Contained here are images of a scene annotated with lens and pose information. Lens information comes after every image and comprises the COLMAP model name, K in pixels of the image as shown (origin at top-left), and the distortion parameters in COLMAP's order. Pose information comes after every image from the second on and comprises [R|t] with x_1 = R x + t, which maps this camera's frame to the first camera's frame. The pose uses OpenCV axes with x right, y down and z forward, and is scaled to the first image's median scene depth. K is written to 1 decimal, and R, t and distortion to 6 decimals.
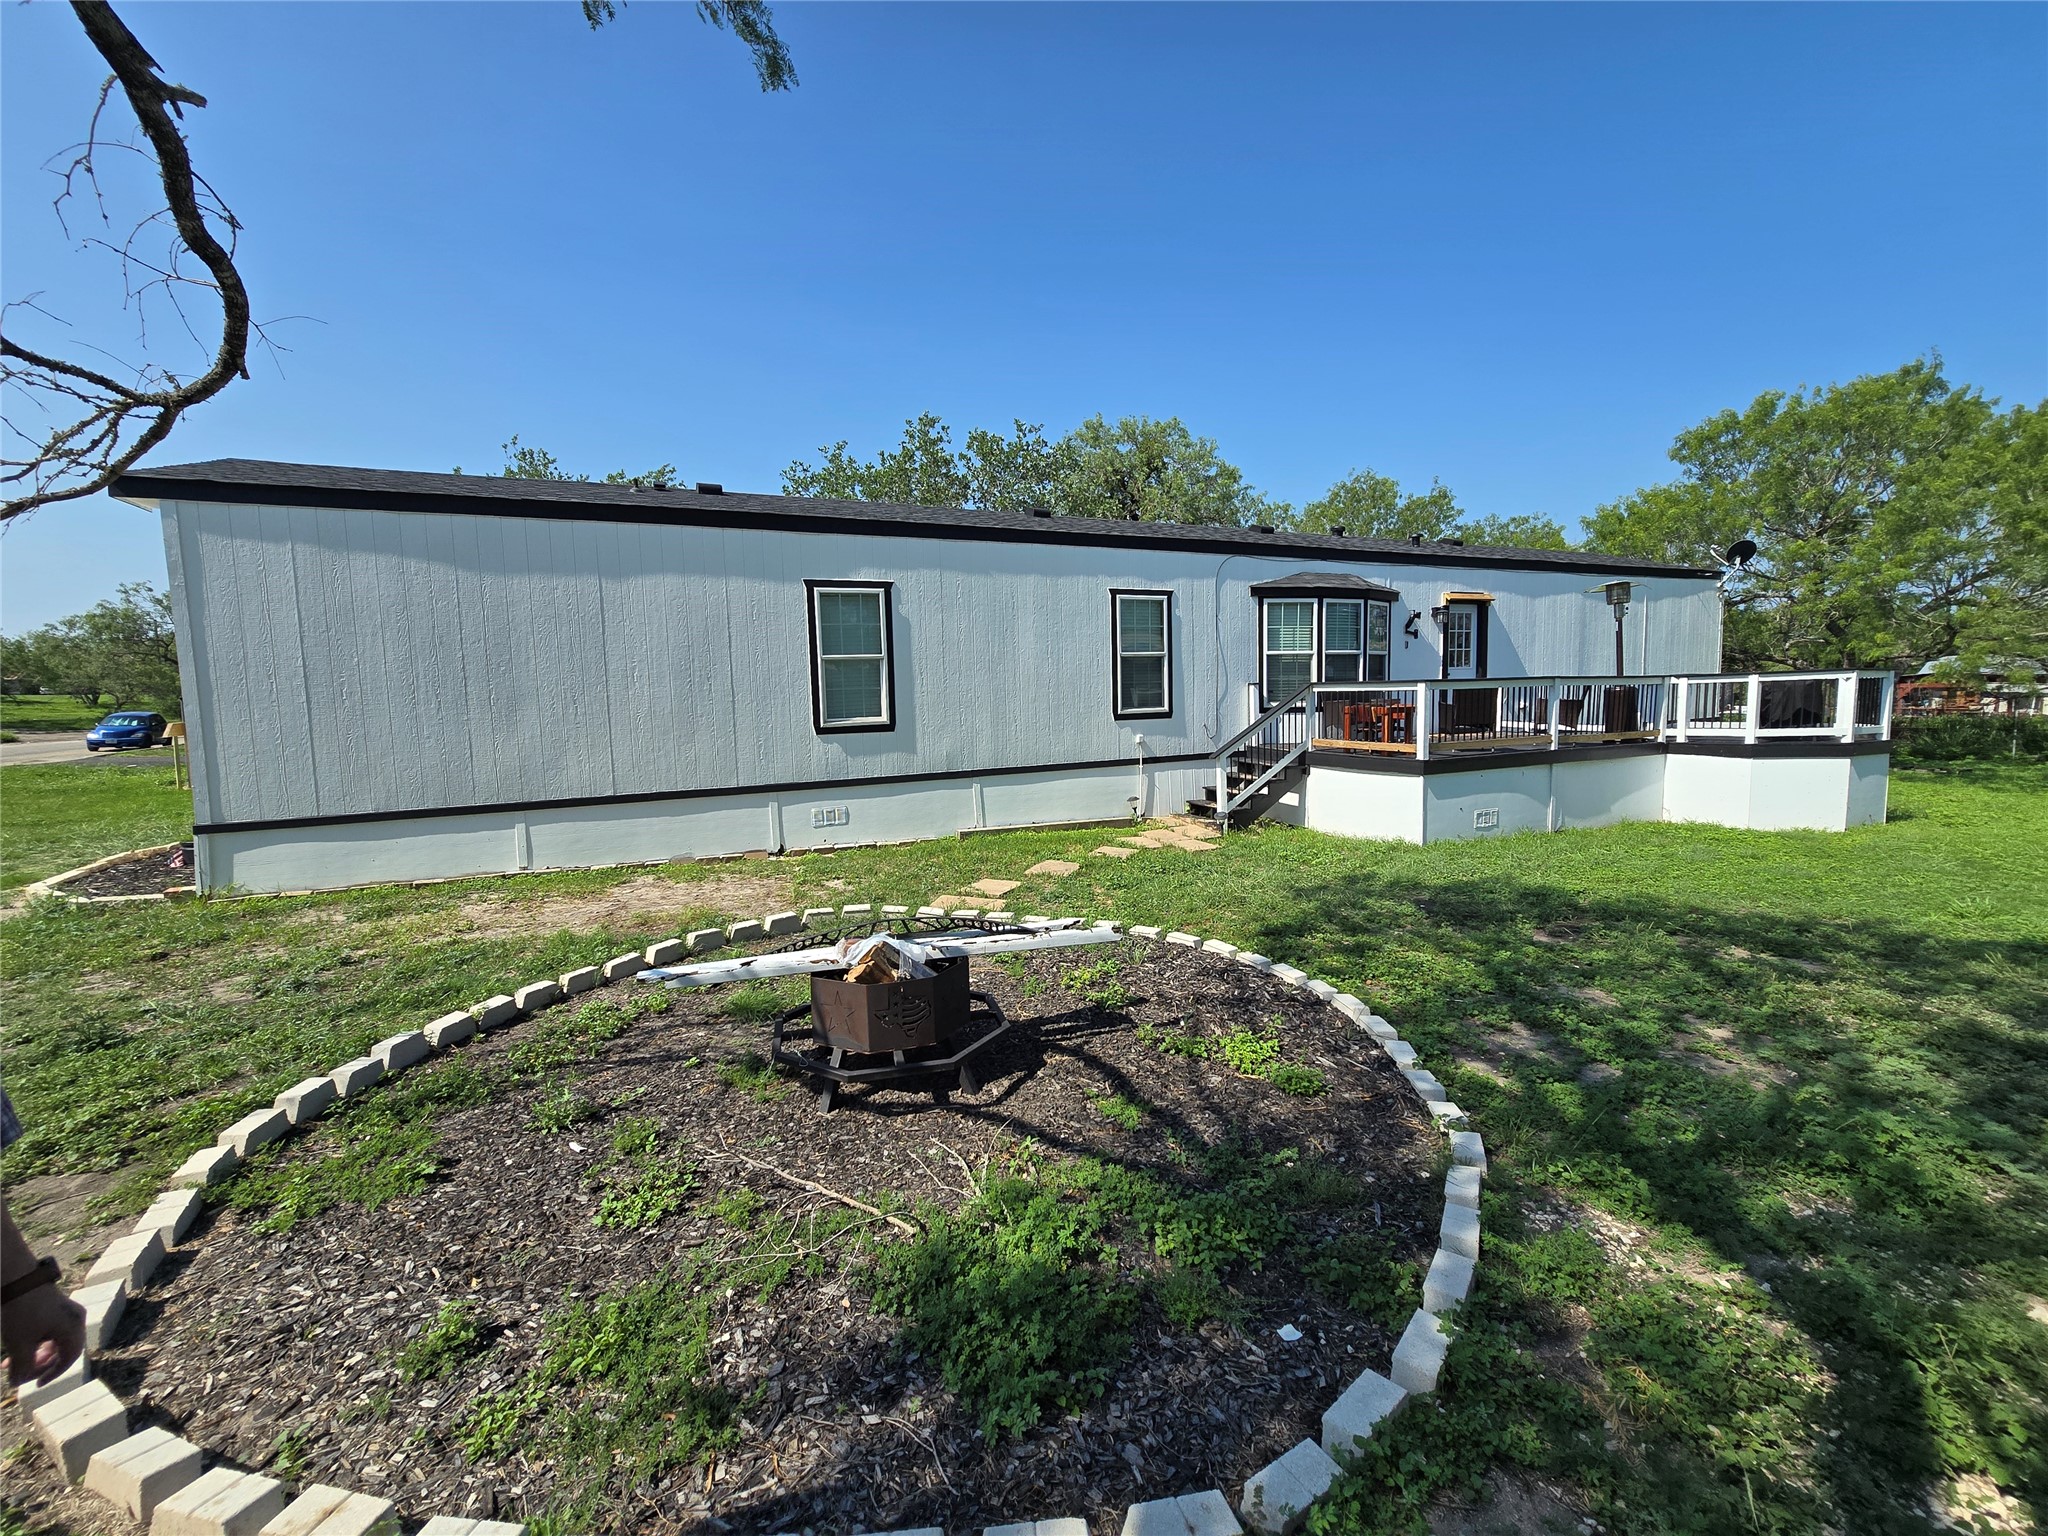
lens RADIAL K [[838.1, 0, 1022.6], [0, 838.1, 767.2], [0, 0, 1]] dist [-0.002199, 0.000198]
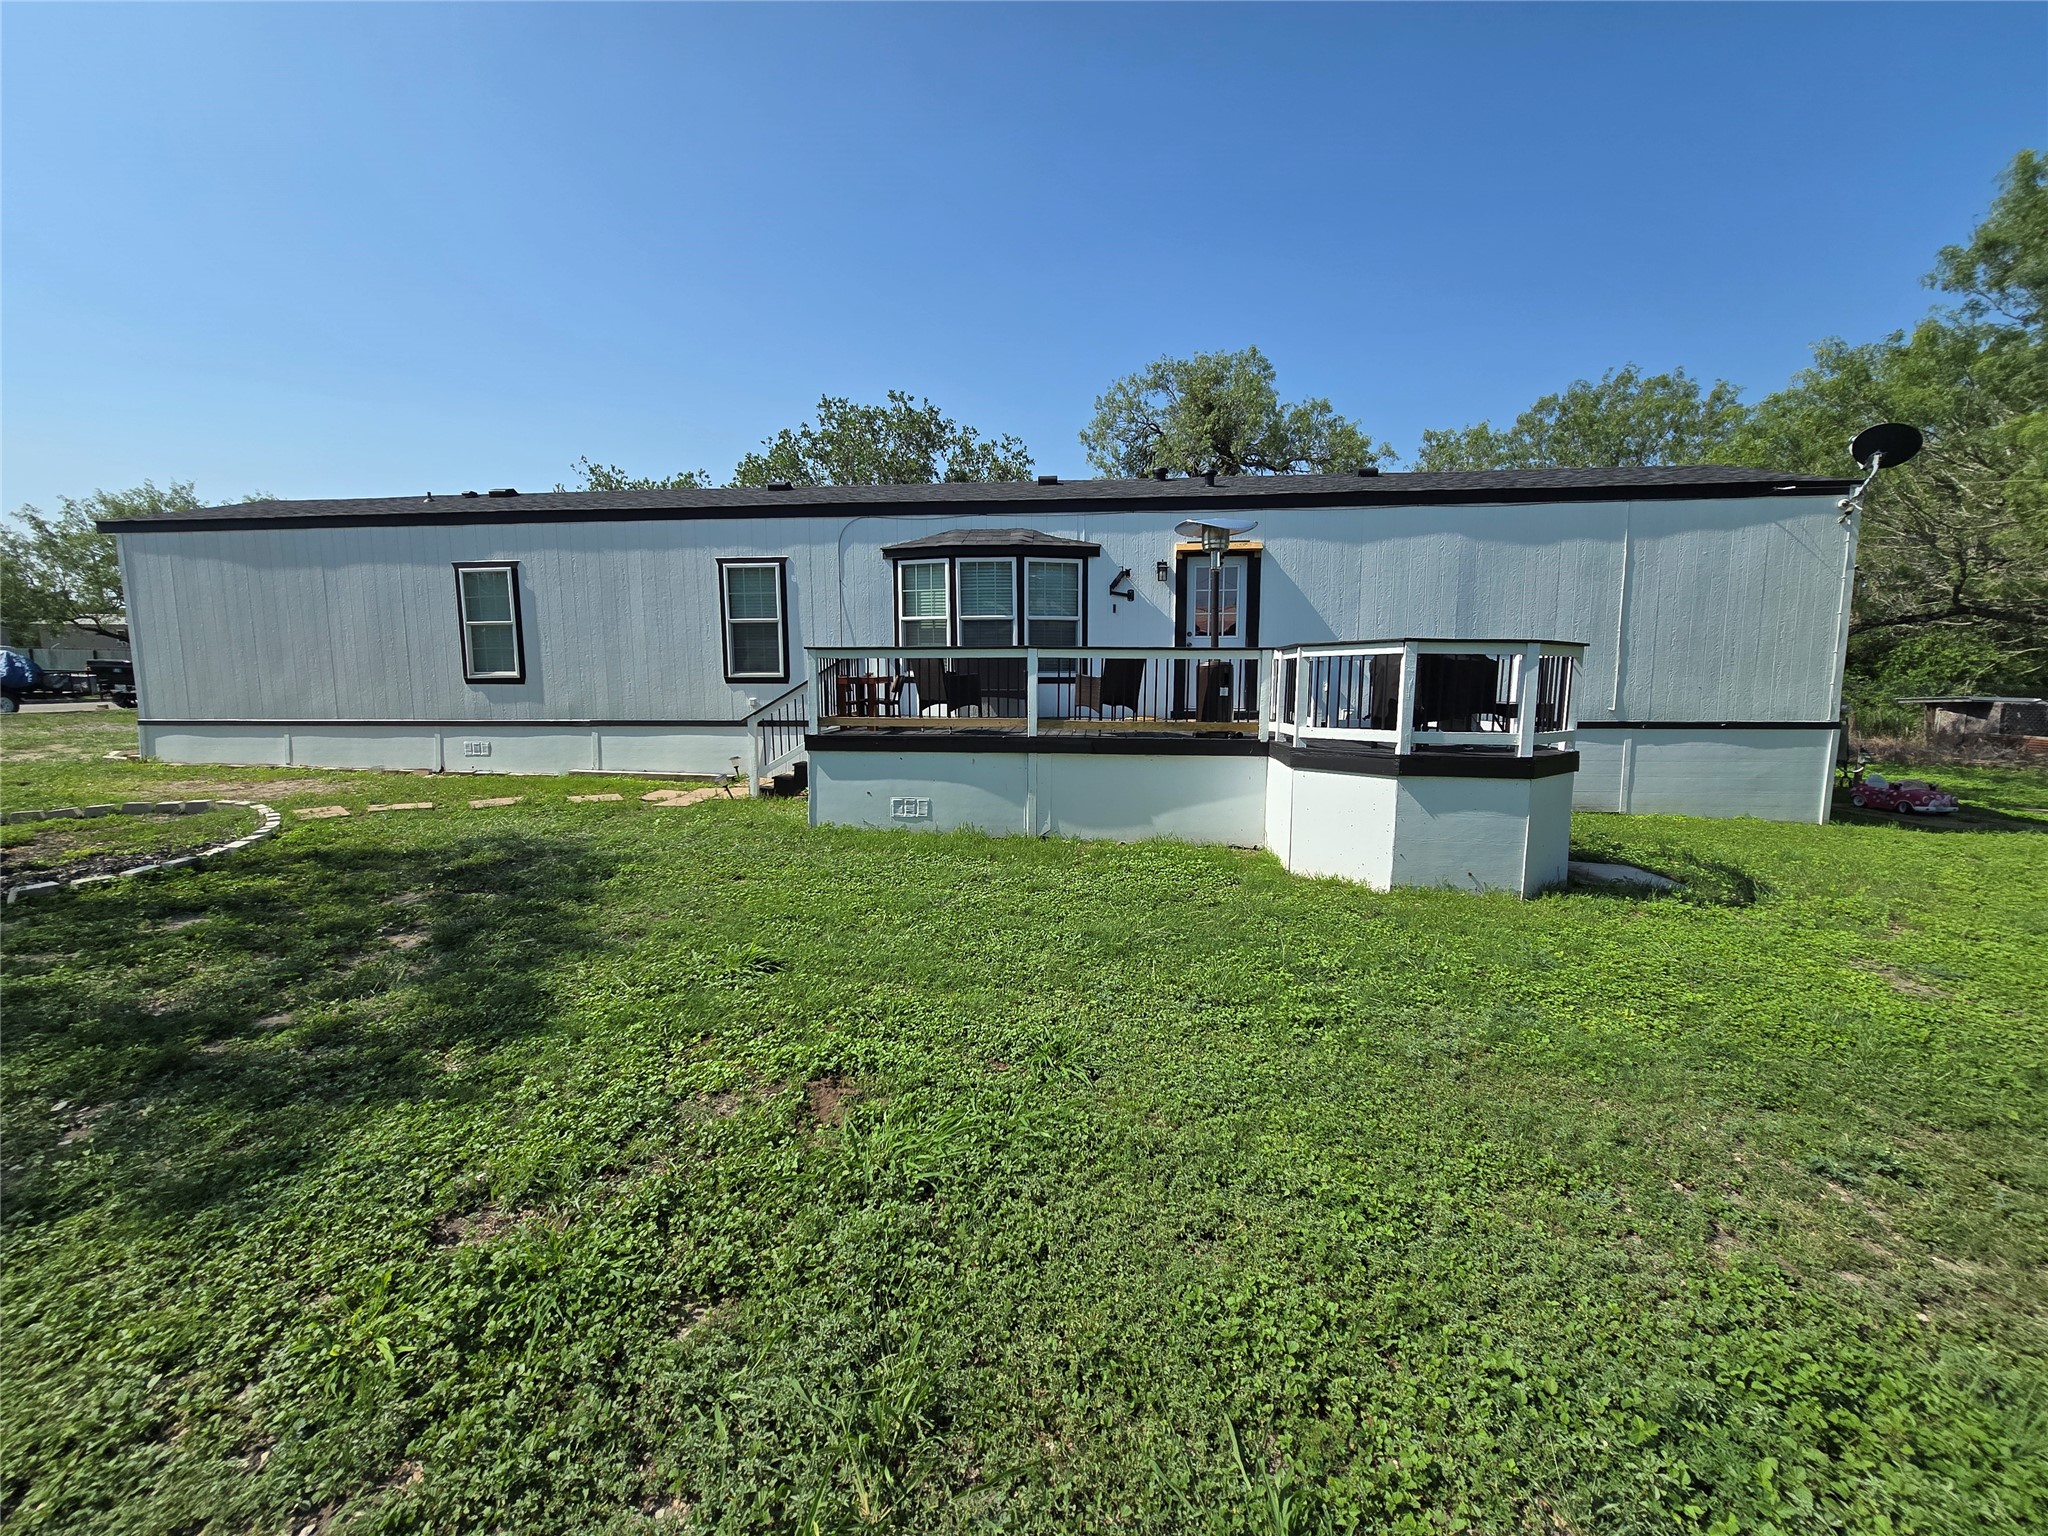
lens RADIAL K [[838.1, 0, 1020.9], [0, 838.1, 755.6], [0, 0, 1]] dist [-0.002199, 0.000198]
pose [[0.862646, 0.077879, -0.499776, 0.978852], [-0.065755, 0.996958, 0.041857, -0.033786], [0.501515, -0.003245, 0.865143, 0.272433]]
